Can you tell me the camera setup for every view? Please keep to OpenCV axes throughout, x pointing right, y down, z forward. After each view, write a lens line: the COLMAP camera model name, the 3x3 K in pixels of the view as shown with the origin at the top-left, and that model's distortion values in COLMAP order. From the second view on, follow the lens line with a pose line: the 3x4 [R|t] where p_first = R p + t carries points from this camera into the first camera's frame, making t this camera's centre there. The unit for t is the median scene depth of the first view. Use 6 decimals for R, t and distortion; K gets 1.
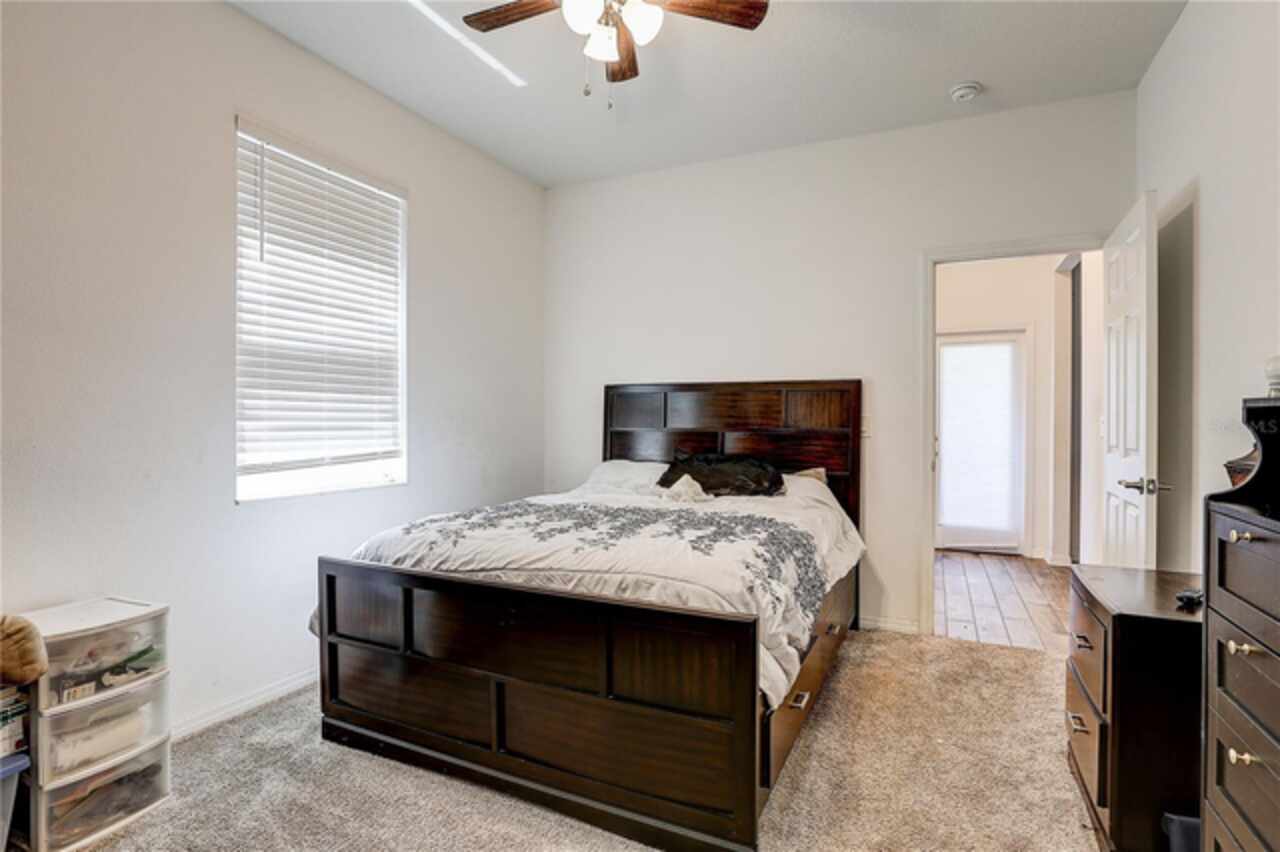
lens RADIAL K [[623.6, 0, 638.6], [0, 623.6, 425.9], [0, 0, 1]] dist [-0.001644, -0.000066]
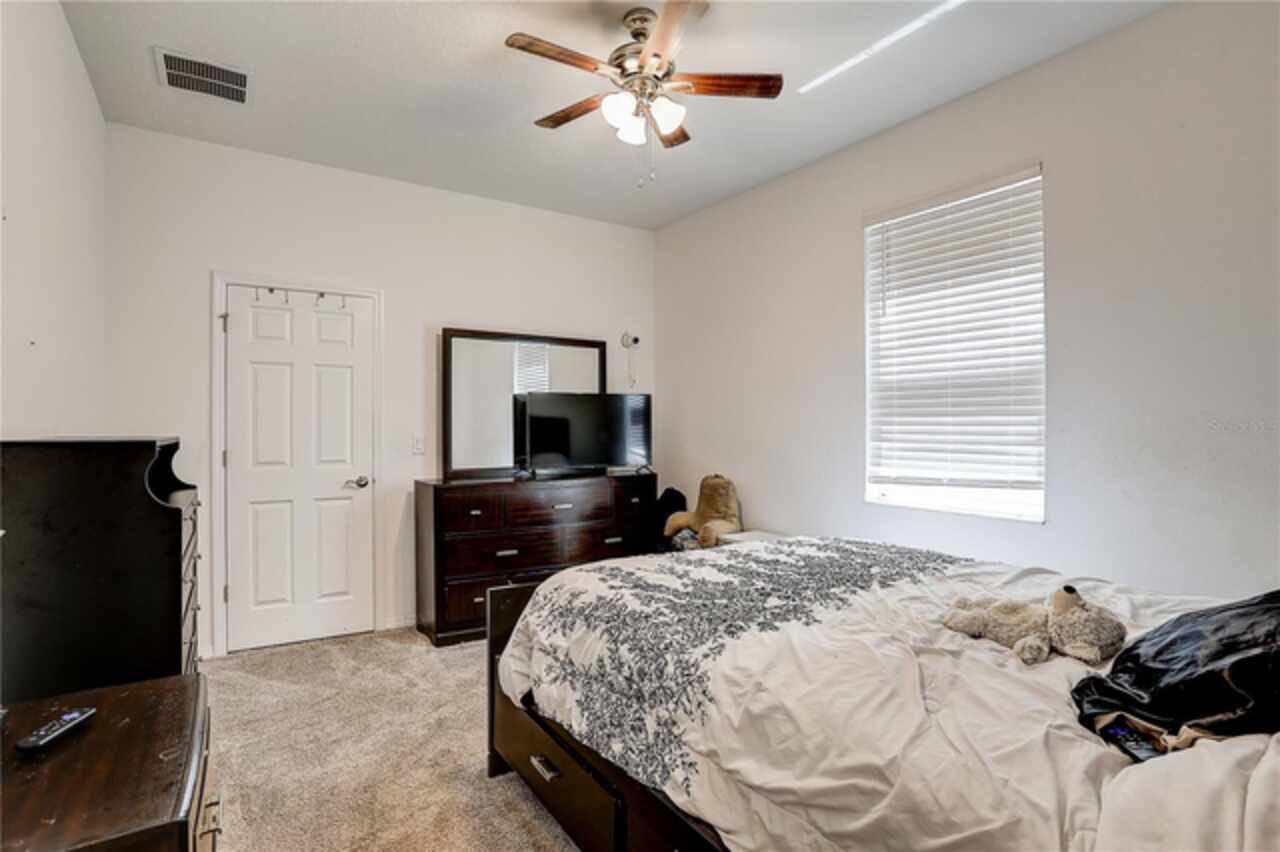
lens RADIAL K [[623.6, 0, 637.1], [0, 623.6, 426.5], [0, 0, 1]] dist [-0.001644, -0.000066]
pose [[-0.510736, -0.004694, -0.859725, 0.667600], [-0.009830, 0.999952, 0.000380, -0.032426], [0.859681, 0.008645, -0.510757, 1.086493]]
